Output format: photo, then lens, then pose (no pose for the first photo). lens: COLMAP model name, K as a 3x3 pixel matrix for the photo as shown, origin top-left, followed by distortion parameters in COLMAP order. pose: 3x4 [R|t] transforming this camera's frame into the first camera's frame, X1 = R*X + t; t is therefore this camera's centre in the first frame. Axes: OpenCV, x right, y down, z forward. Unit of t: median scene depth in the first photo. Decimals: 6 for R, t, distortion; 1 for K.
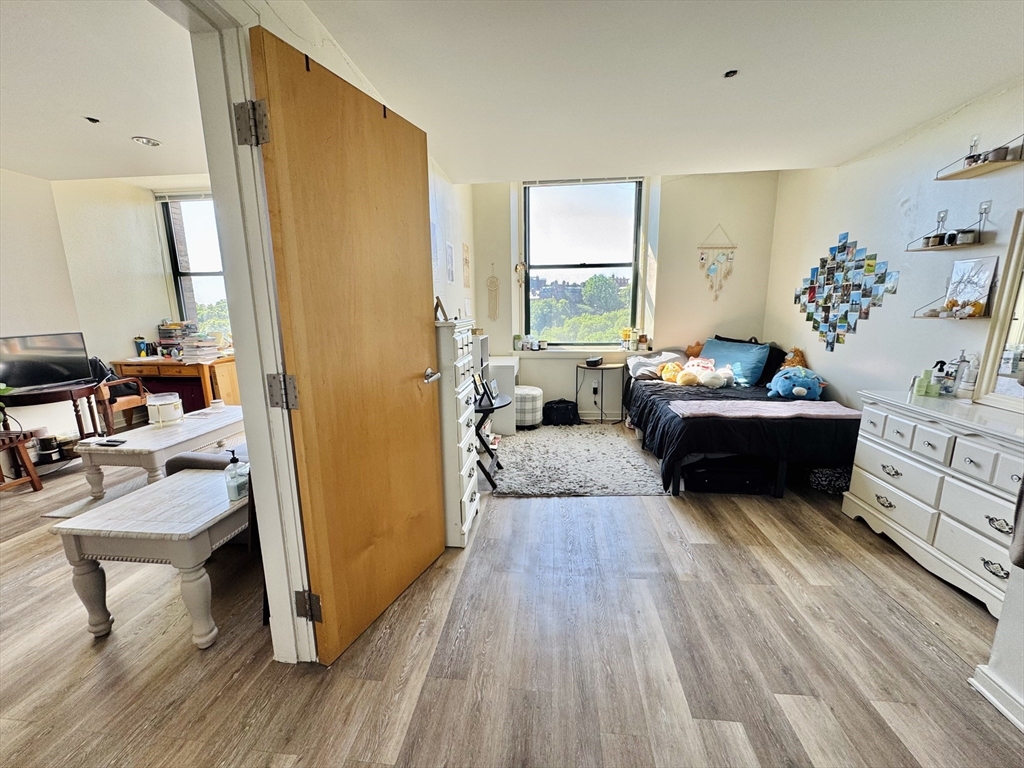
lens RADIAL K [[408.6, 0, 511.4], [0, 408.6, 383.9], [0, 0, 1]] dist [-0.004410, 0.000742]
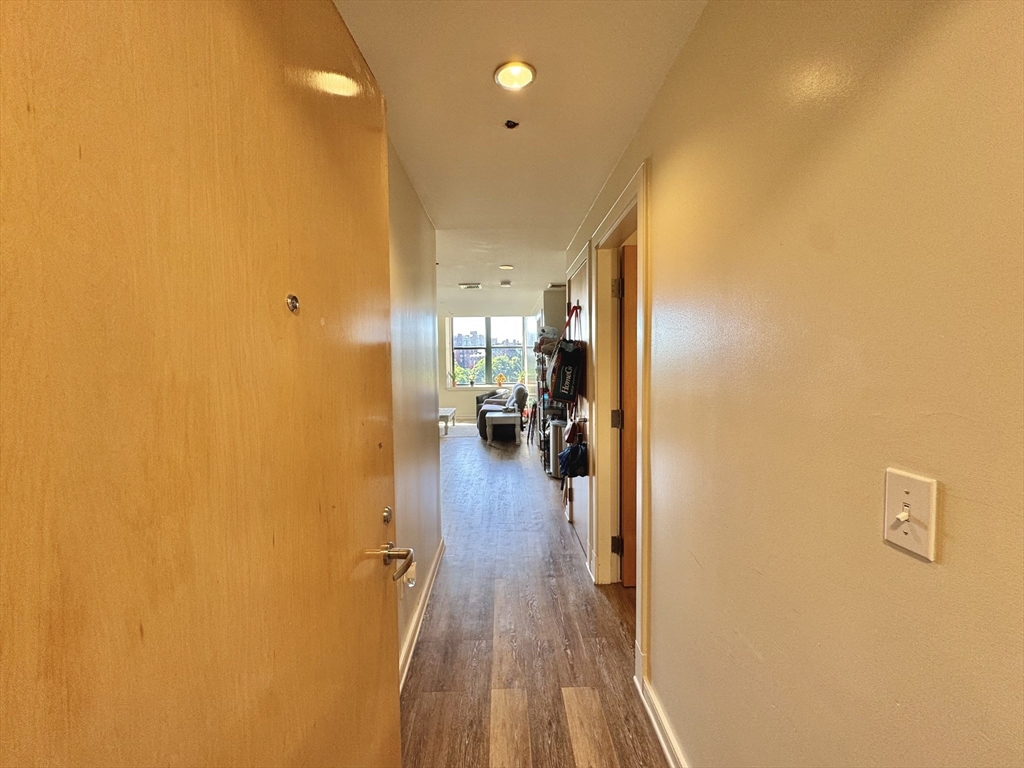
lens RADIAL K [[408.6, 0, 511.4], [0, 408.6, 383.9], [0, 0, 1]] dist [-0.004410, 0.000742]
pose [[0.992425, -0.006864, 0.122662, -0.637090], [0.023552, 0.990549, -0.135124, 0.279094], [-0.120576, 0.136989, 0.983207, -1.570528]]
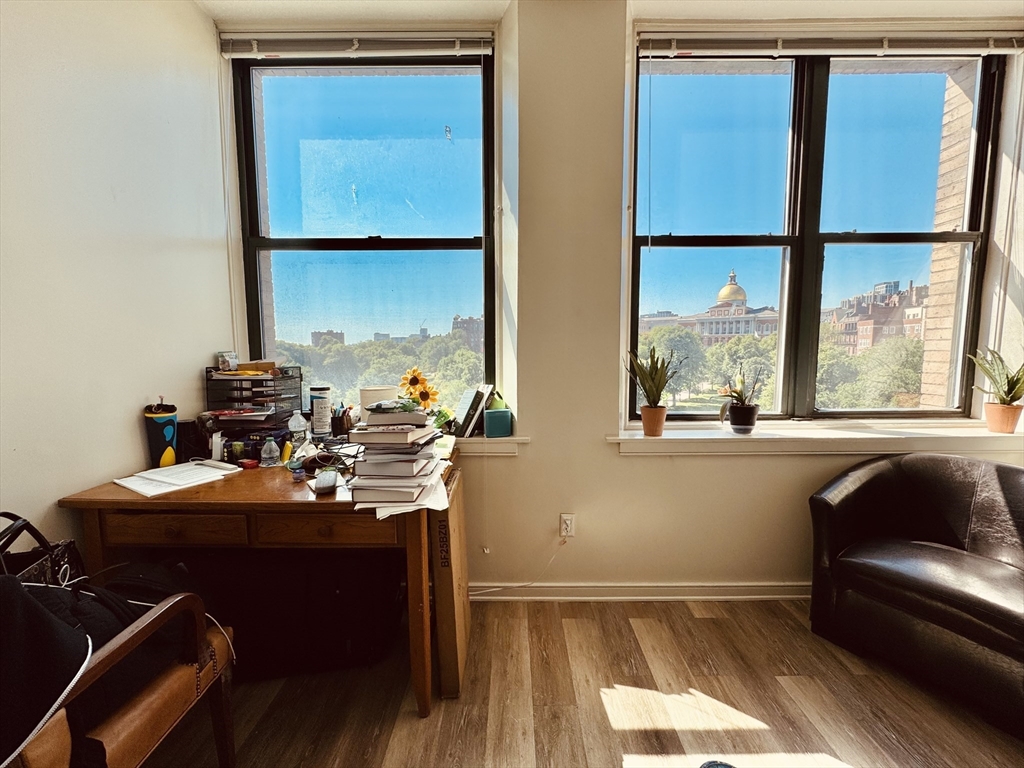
lens RADIAL K [[408.6, 0, 511.4], [0, 408.6, 383.9], [0, 0, 1]] dist [-0.004410, 0.000742]
pose [[0.994882, -0.000645, 0.101044, -0.943453], [0.010682, 0.995048, -0.098823, -0.136596], [-0.100480, 0.099397, 0.989962, 0.914833]]
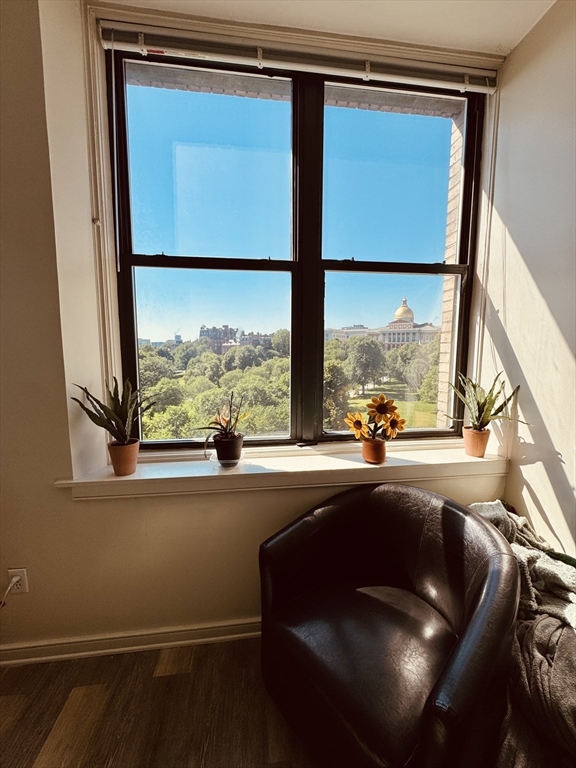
lens RADIAL K [[306.5, 0, 288.0], [0, 306.5, 384.0], [0, 0, 1]] dist [-0.004410, 0.000742]
pose [[0.973230, -0.011564, 0.229544, -0.568165], [0.029995, 0.996582, -0.076970, -0.197833], [-0.227869, 0.081795, 0.970250, 1.032640]]
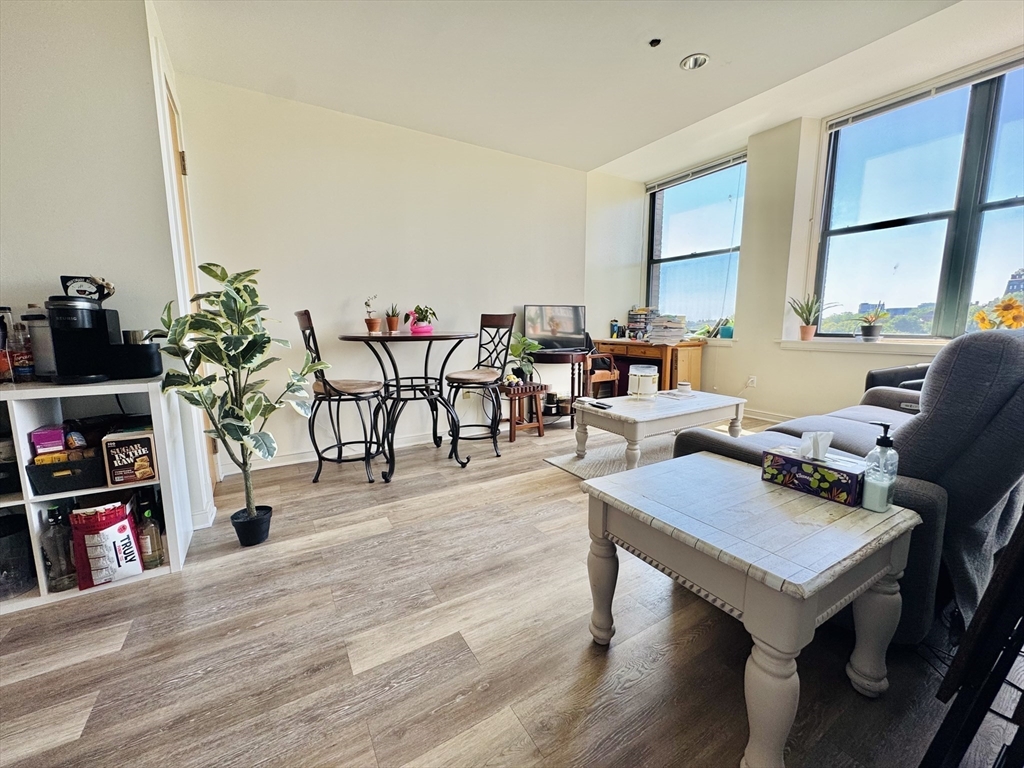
lens RADIAL K [[408.6, 0, 511.4], [0, 408.6, 383.9], [0, 0, 1]] dist [-0.004410, 0.000742]
pose [[0.604886, 0.125299, -0.786393, -0.285029], [-0.151706, 0.987589, 0.040666, 0.071940], [0.781728, 0.094703, 0.616387, 0.182264]]
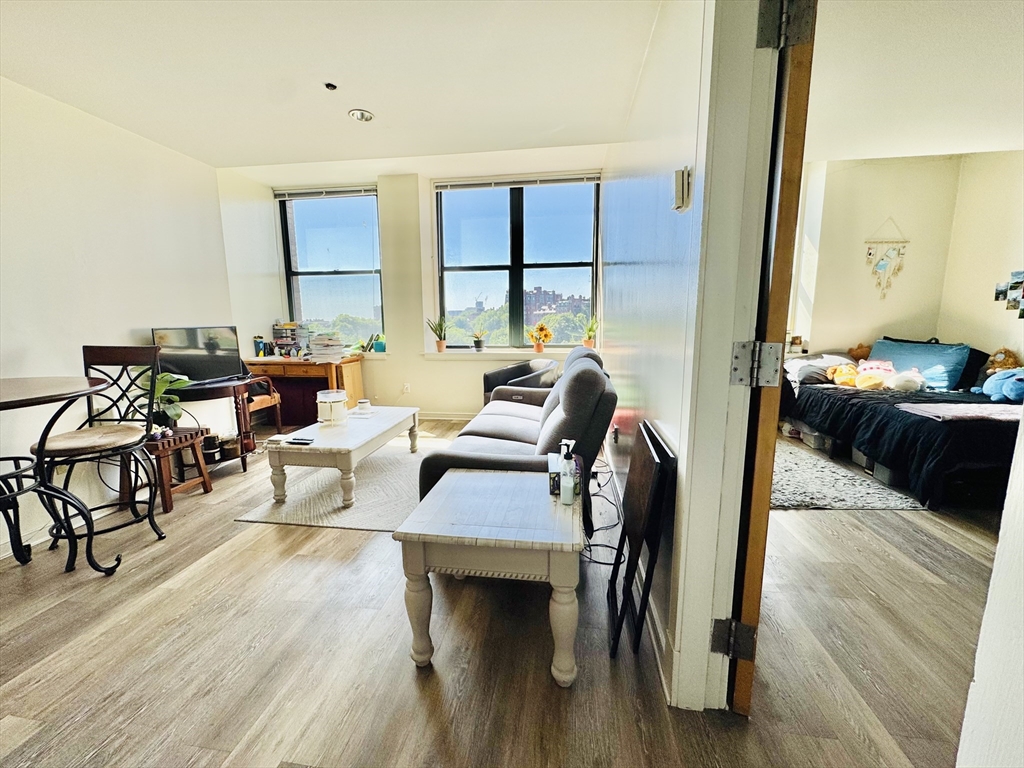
lens RADIAL K [[408.6, 0, 511.4], [0, 408.6, 383.9], [0, 0, 1]] dist [-0.004410, 0.000742]
pose [[0.999426, 0.009497, -0.032528, -0.395932], [-0.010593, 0.999377, -0.033667, 0.034795], [0.032188, 0.033992, 0.998904, 0.076518]]
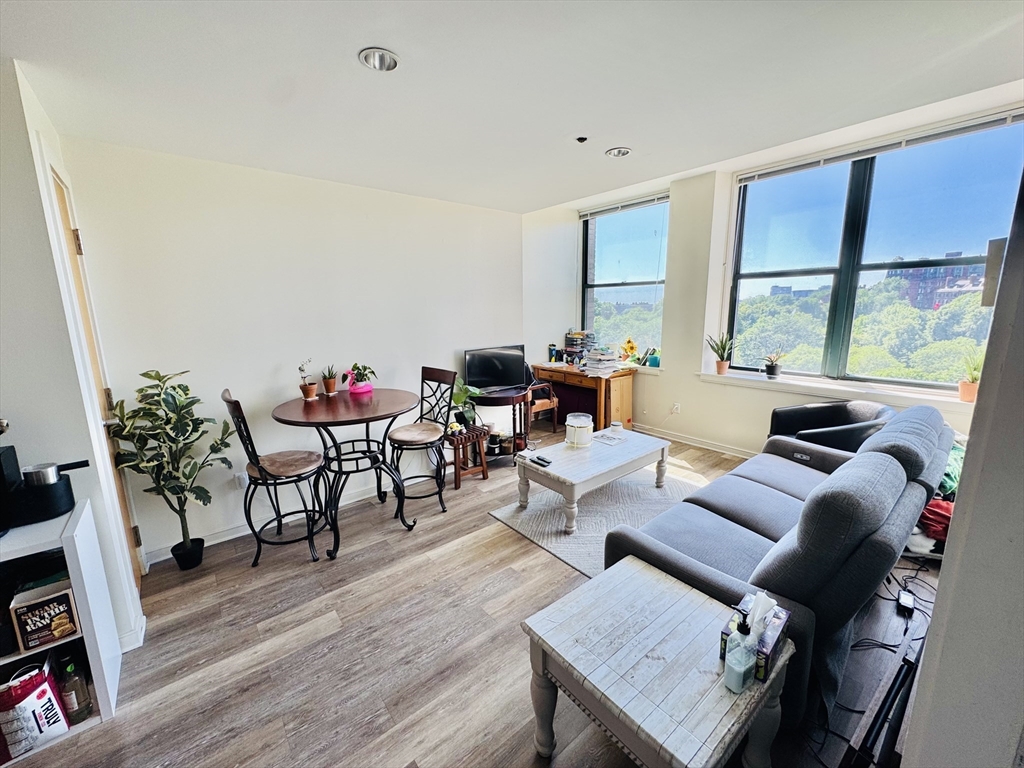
lens RADIAL K [[408.6, 0, 511.4], [0, 408.6, 383.9], [0, 0, 1]] dist [-0.004410, 0.000742]
pose [[0.712144, 0.132367, -0.689442, -0.285574], [-0.126241, 0.990201, 0.059713, -0.084610], [0.690590, 0.044512, 0.721876, 0.157183]]
